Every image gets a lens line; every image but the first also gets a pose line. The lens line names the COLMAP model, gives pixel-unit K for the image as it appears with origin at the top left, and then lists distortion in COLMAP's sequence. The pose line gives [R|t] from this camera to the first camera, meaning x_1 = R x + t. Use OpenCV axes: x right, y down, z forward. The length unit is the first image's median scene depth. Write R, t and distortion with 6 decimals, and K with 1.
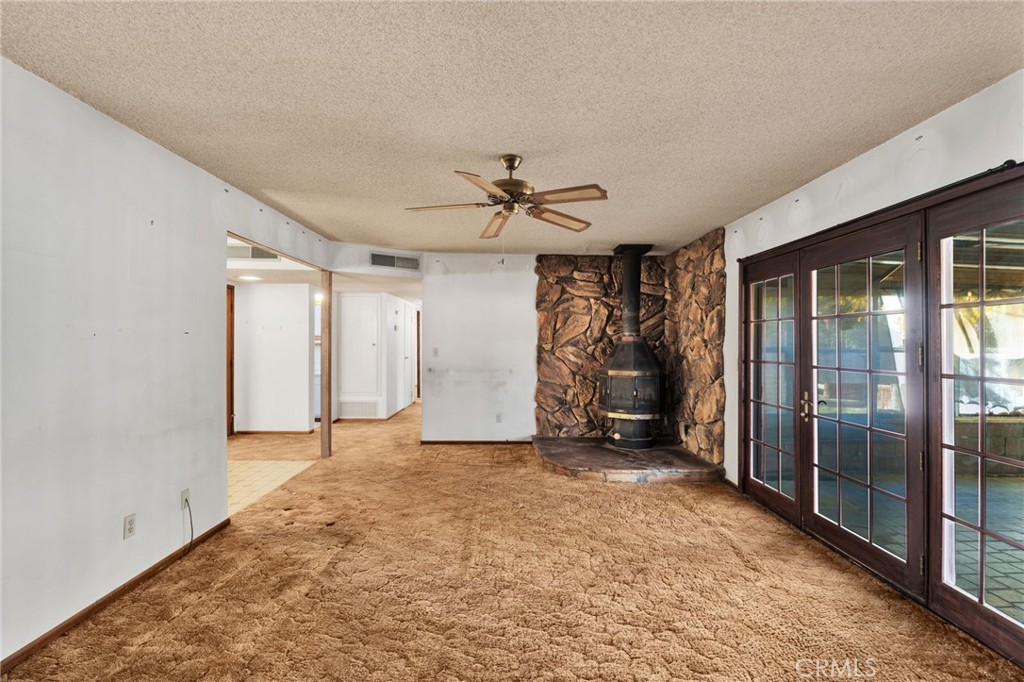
lens RADIAL K [[448.9, 0, 515.4], [0, 448.9, 340.3], [0, 0, 1]] dist [-0.016751, 0.001167]
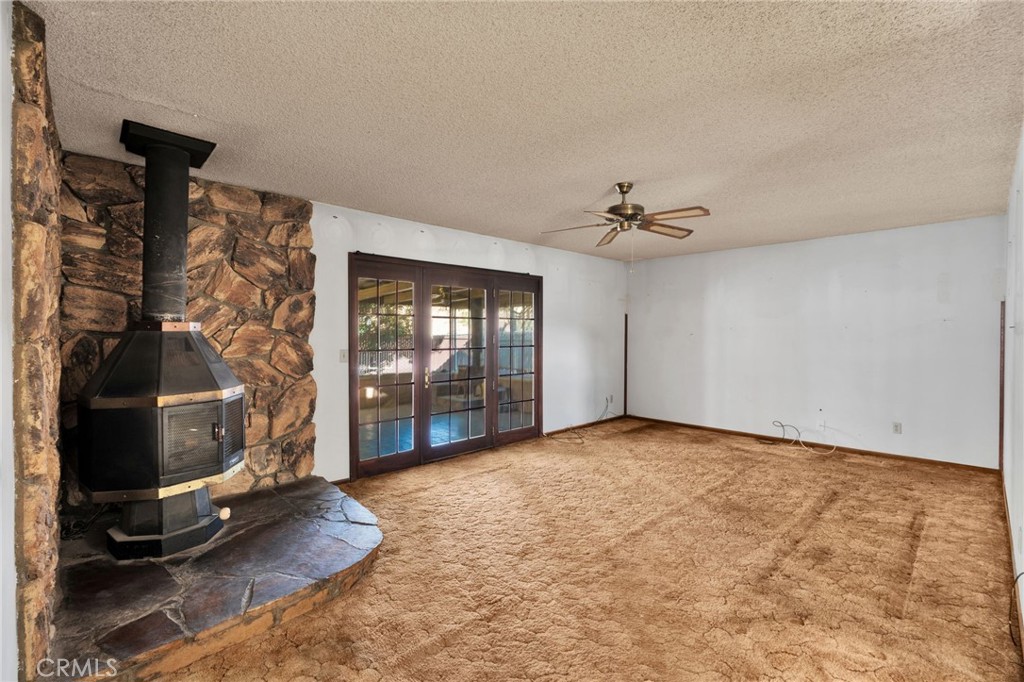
lens RADIAL K [[448.9, 0, 516.5], [0, 448.9, 338.2], [0, 0, 1]] dist [-0.016751, 0.001167]
pose [[-0.672865, -0.011967, 0.739669, -0.673067], [-0.004323, 0.999916, 0.012245, -0.000771], [-0.739753, 0.005042, -0.672860, 1.900662]]
